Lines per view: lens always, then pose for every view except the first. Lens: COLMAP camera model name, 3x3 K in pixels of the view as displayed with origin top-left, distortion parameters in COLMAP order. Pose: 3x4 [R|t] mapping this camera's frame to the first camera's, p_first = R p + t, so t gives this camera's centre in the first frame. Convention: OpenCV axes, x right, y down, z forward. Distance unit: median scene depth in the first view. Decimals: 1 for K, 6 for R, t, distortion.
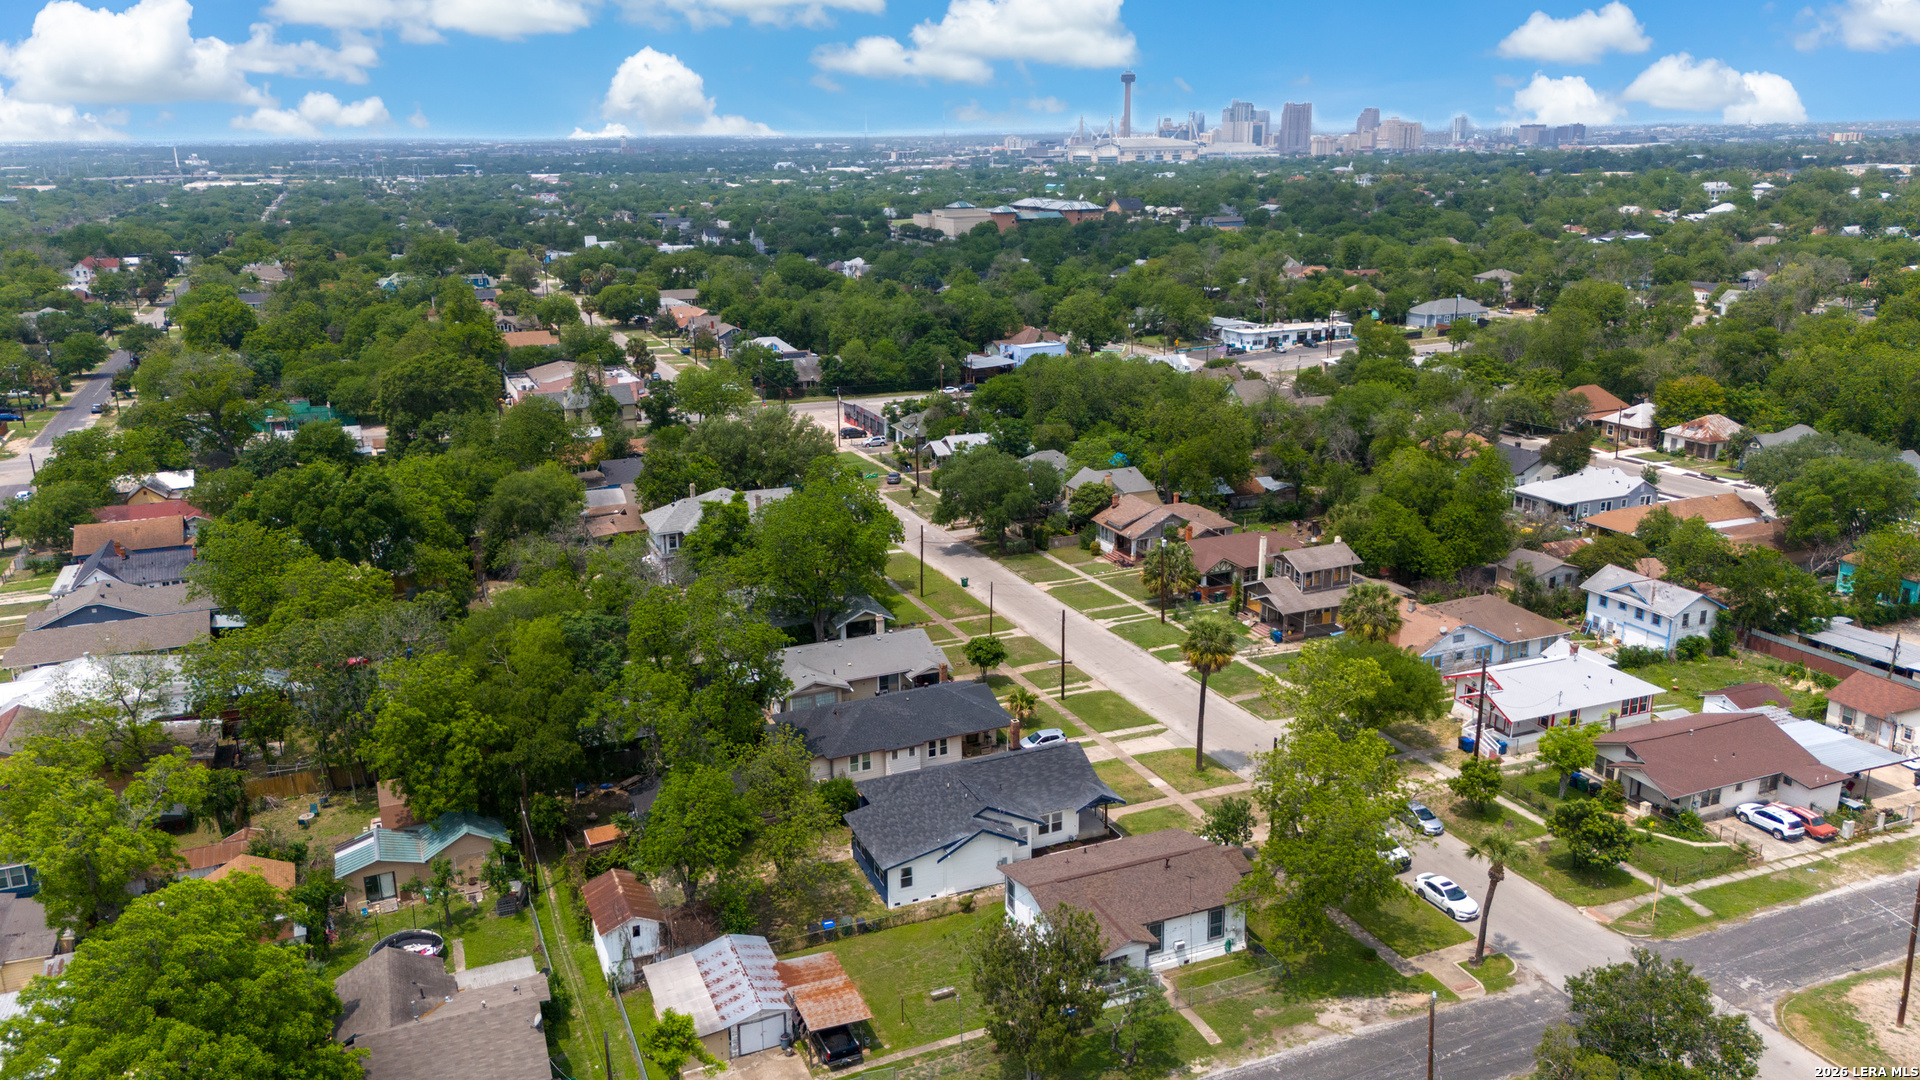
lens RADIAL K [[1406.3, 0, 957.0], [0, 1406.3, 540.6], [0, 0, 1]] dist [0.056688, -0.044864]
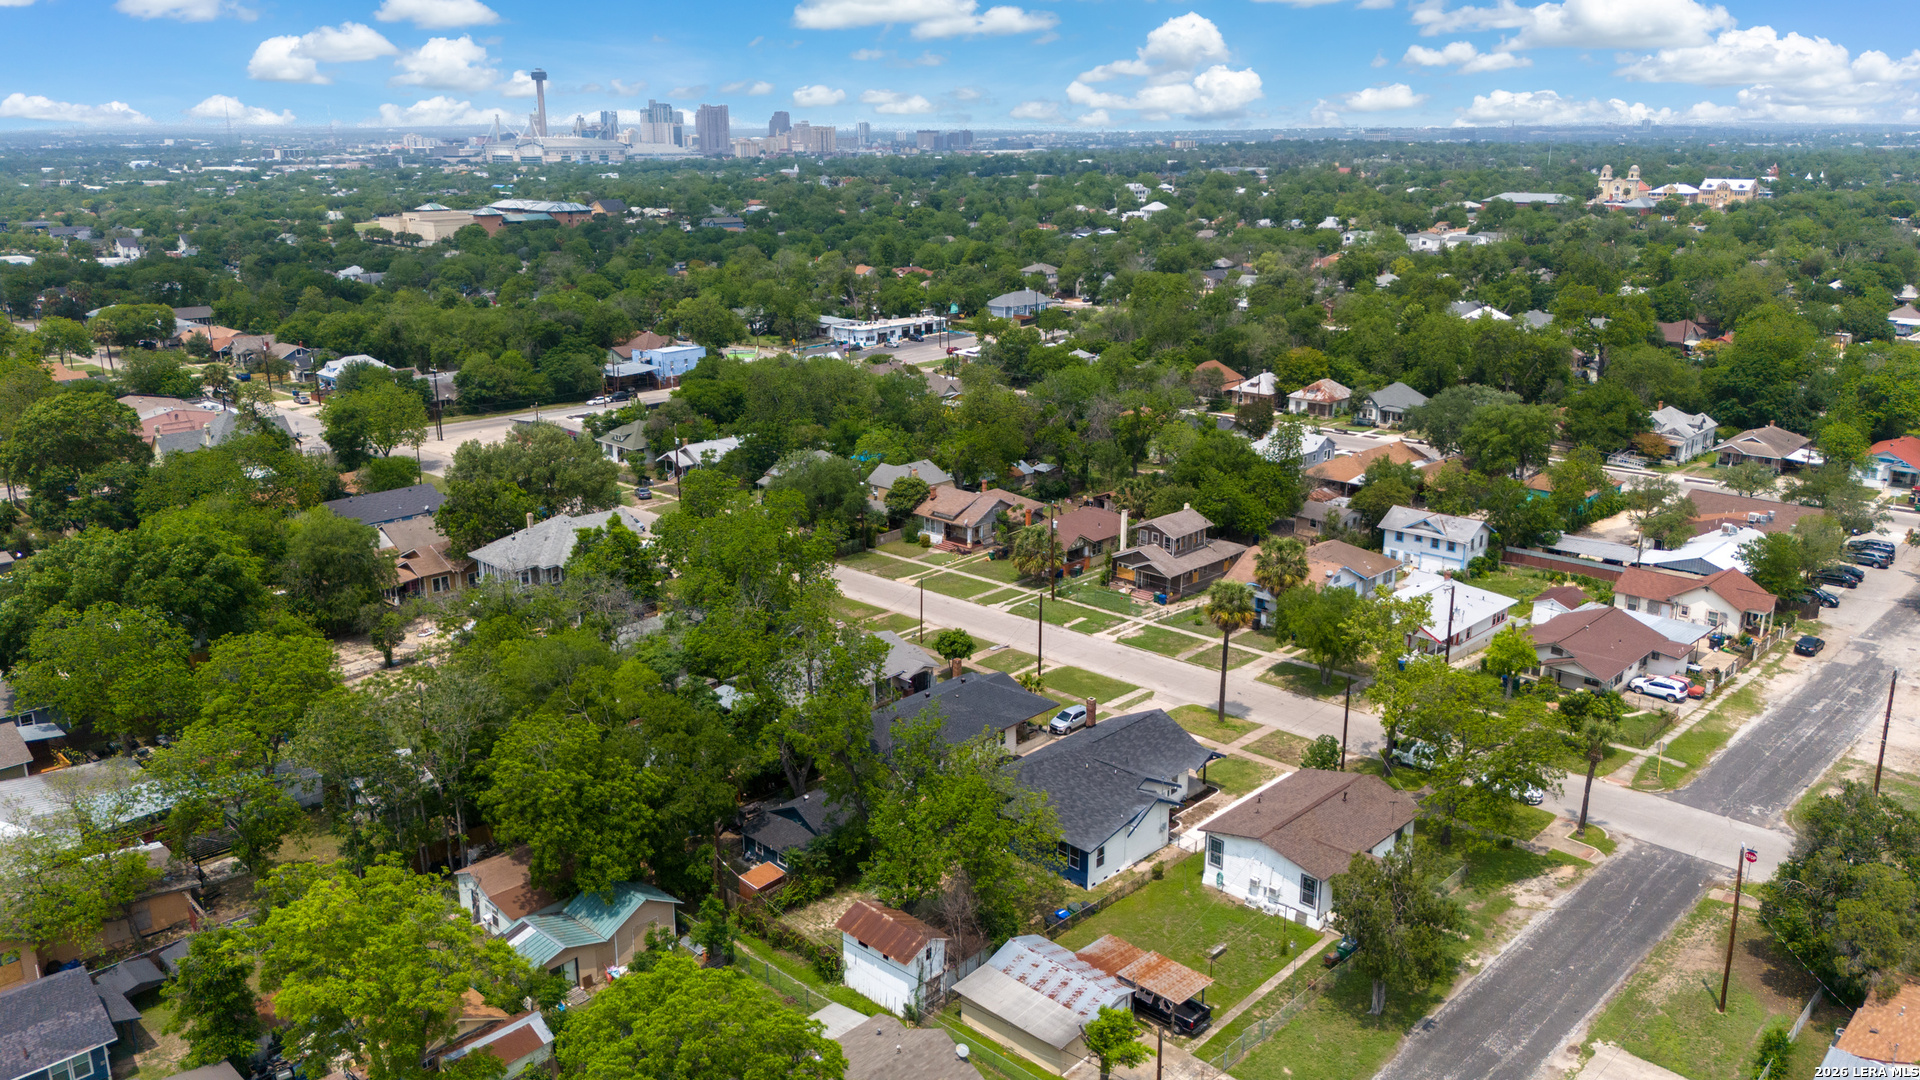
lens RADIAL K [[1406.3, 0, 958.8], [0, 1406.3, 550.4], [0, 0, 1]] dist [0.056688, -0.044864]
pose [[0.921419, -0.103834, 0.374441, -0.265676], [0.101753, 0.994486, 0.025384, -0.010814], [-0.375012, 0.014711, 0.926903, 0.044305]]
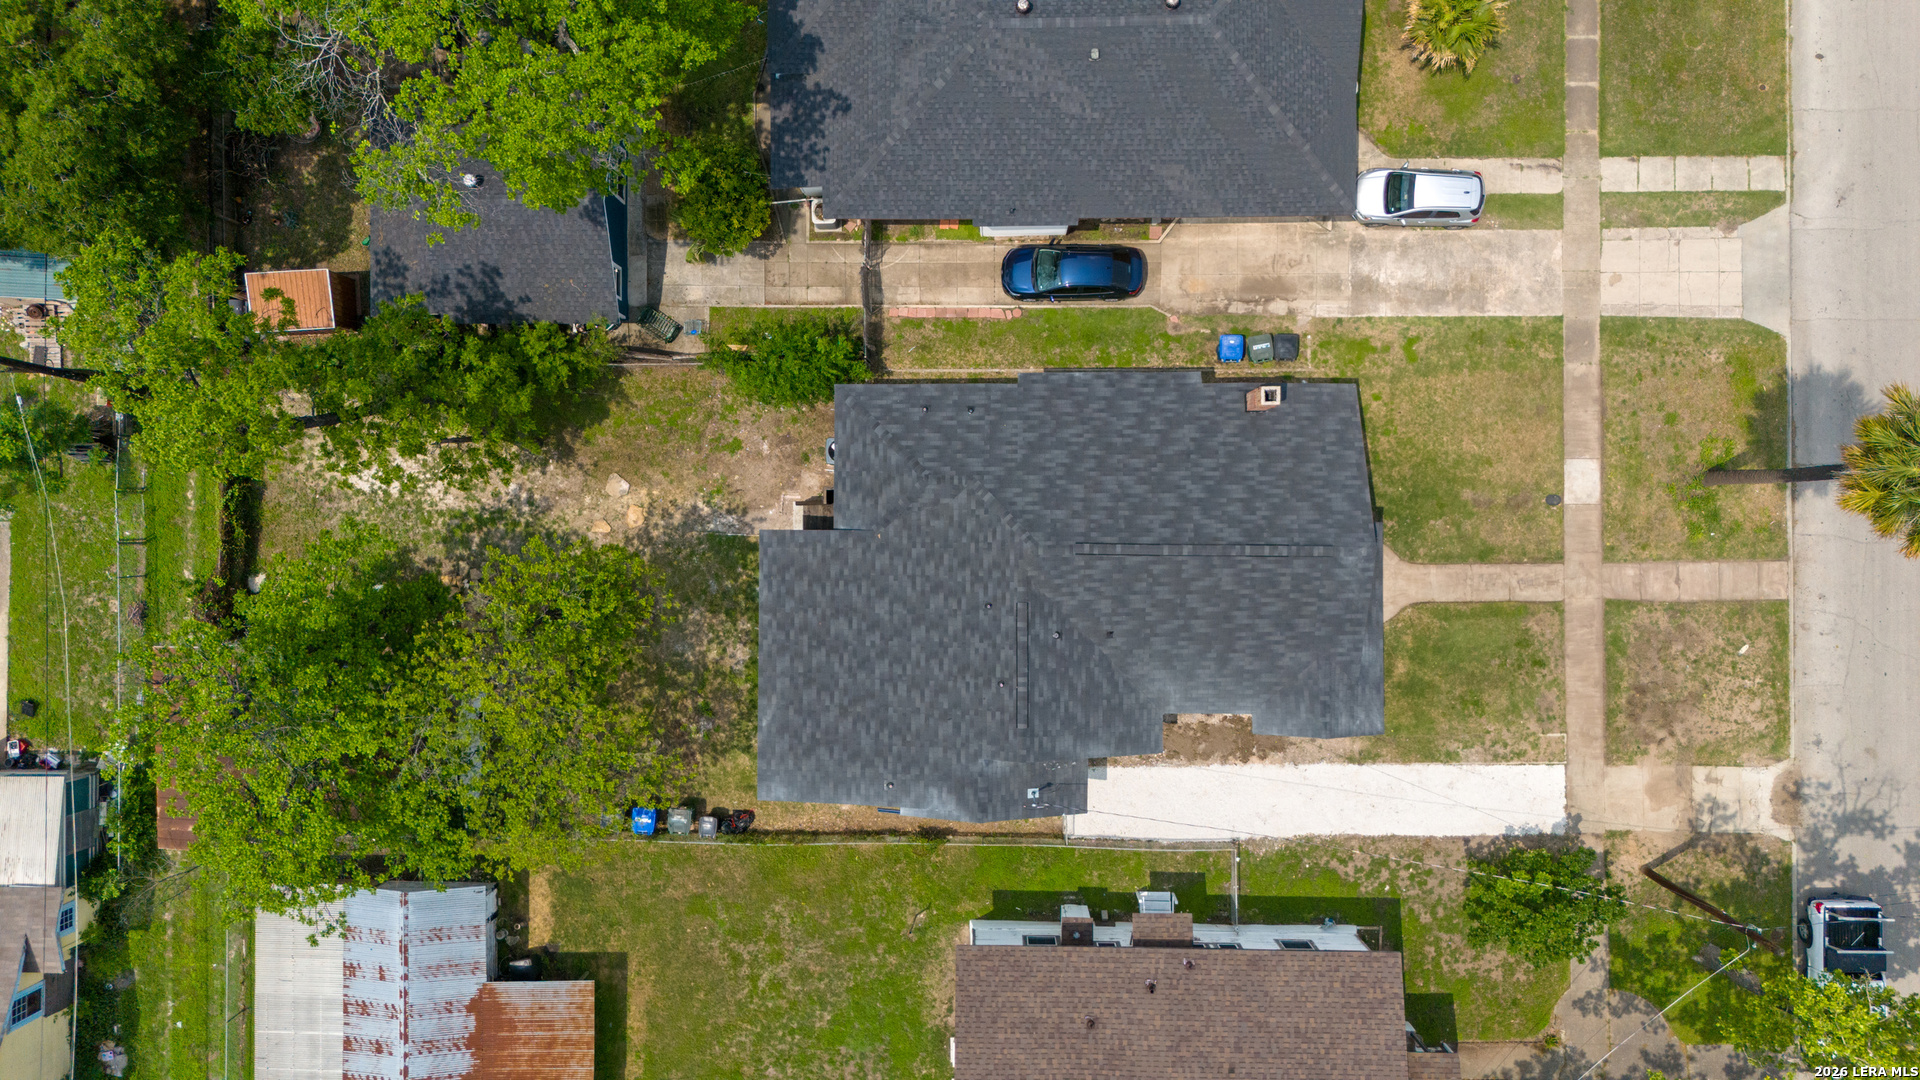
lens RADIAL K [[1406.3, 0, 957.9], [0, 1406.3, 550.8], [0, 0, 1]] dist [0.056688, -0.044864]
pose [[0.920662, 0.390257, -0.008982, -0.010158], [-0.097028, 0.251069, 0.963094, -0.134007], [0.378109, -0.885813, 0.269015, 0.515215]]
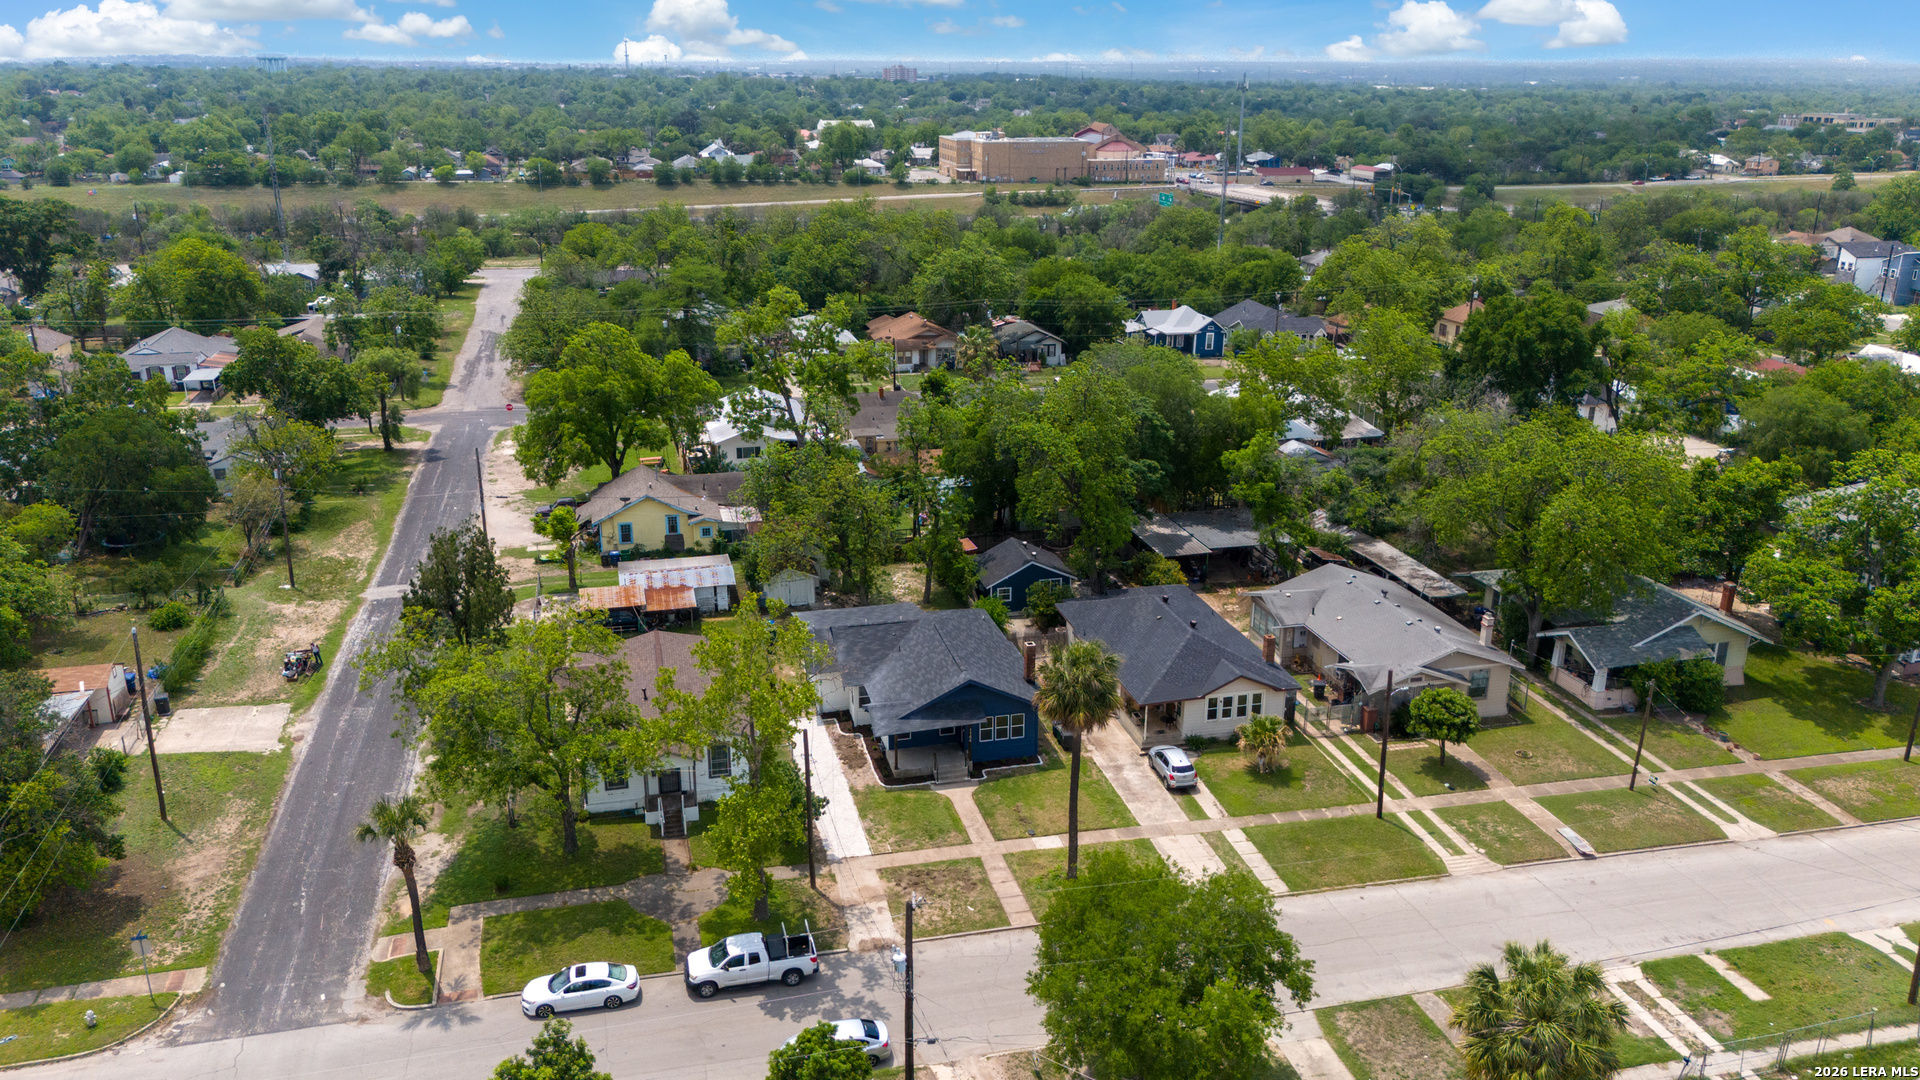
lens RADIAL K [[1406.3, 0, 970.6], [0, 1406.3, 543.7], [0, 0, 1]] dist [0.056688, -0.044864]
pose [[-0.148673, 0.334102, -0.930737, 0.463459], [-0.281408, 0.887990, 0.363708, -0.119486], [0.948001, 0.315990, -0.038001, 0.609435]]
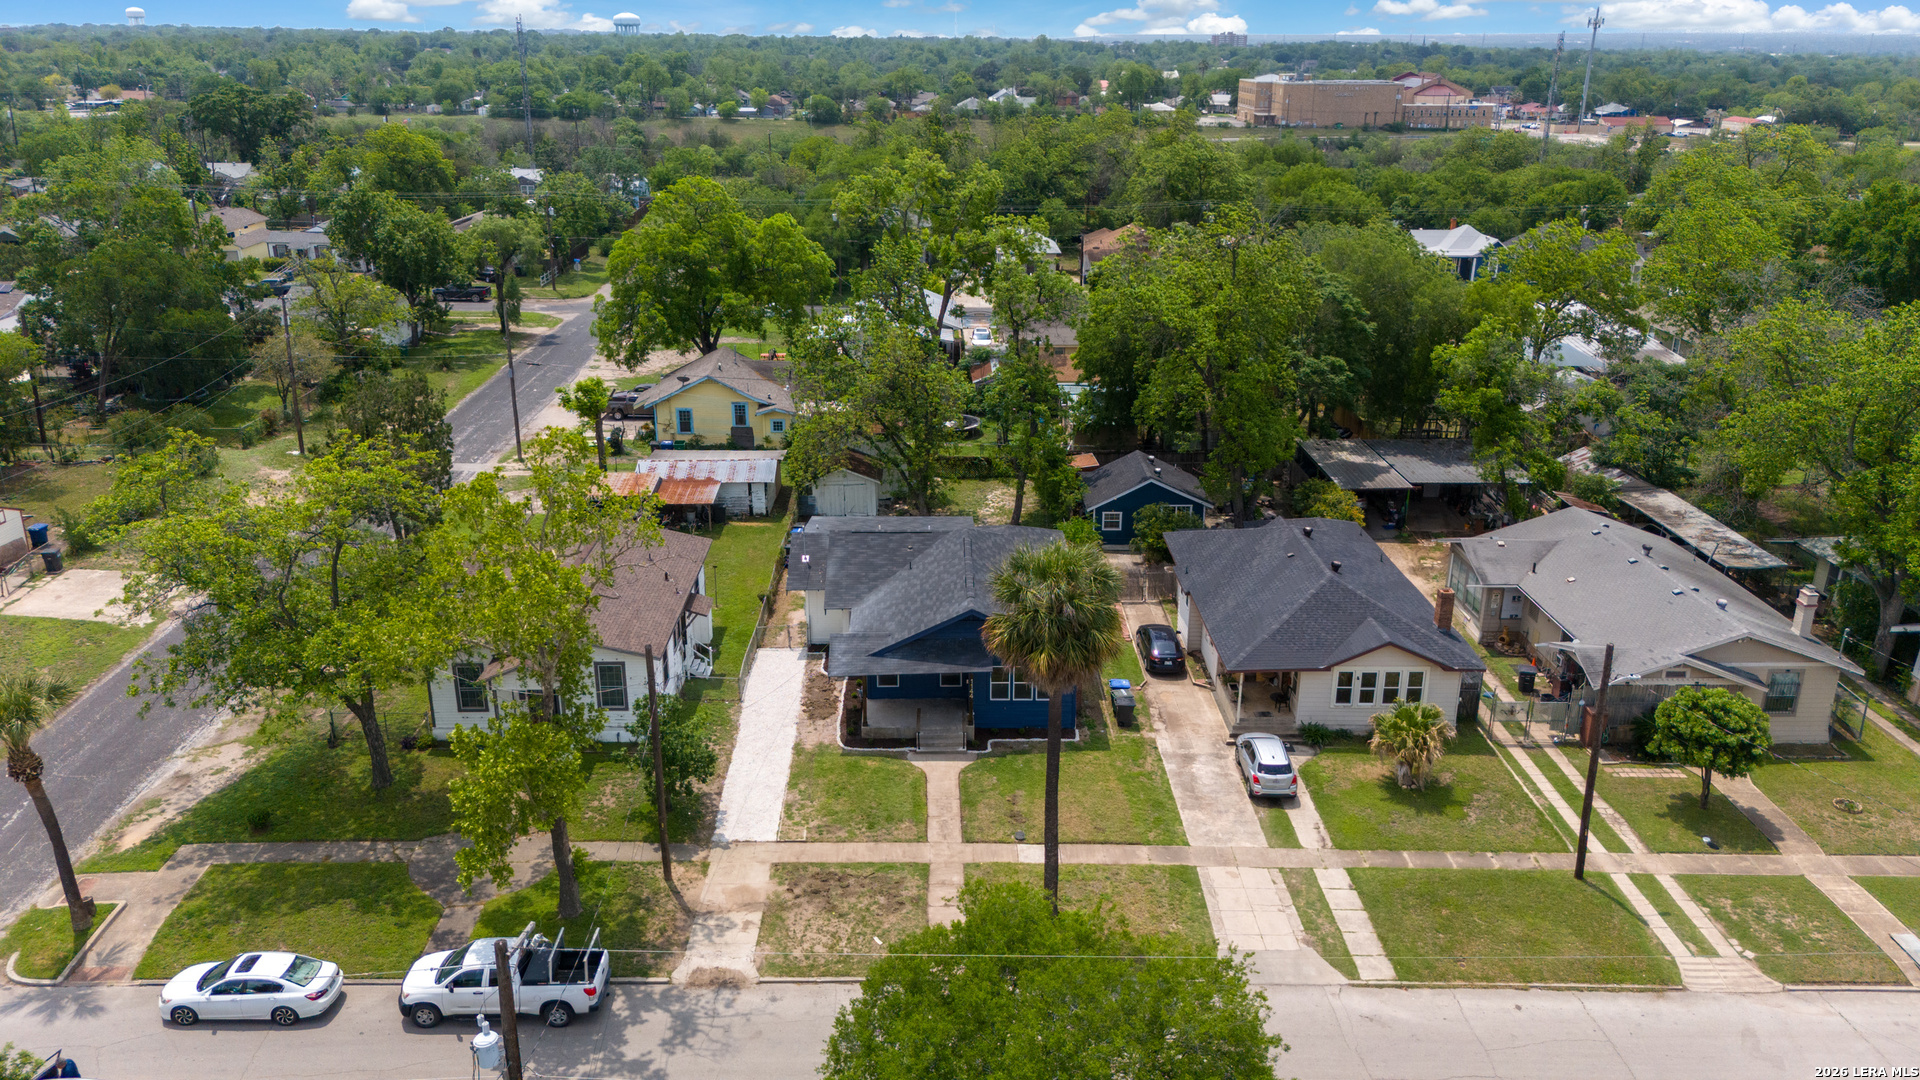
lens RADIAL K [[1406.3, 0, 971.3], [0, 1406.3, 550.2], [0, 0, 1]] dist [0.056688, -0.044864]
pose [[-0.362795, 0.332351, -0.870588, 0.325849], [-0.262835, 0.859812, 0.437767, -0.064794], [0.894034, 0.387641, -0.224582, 0.672279]]
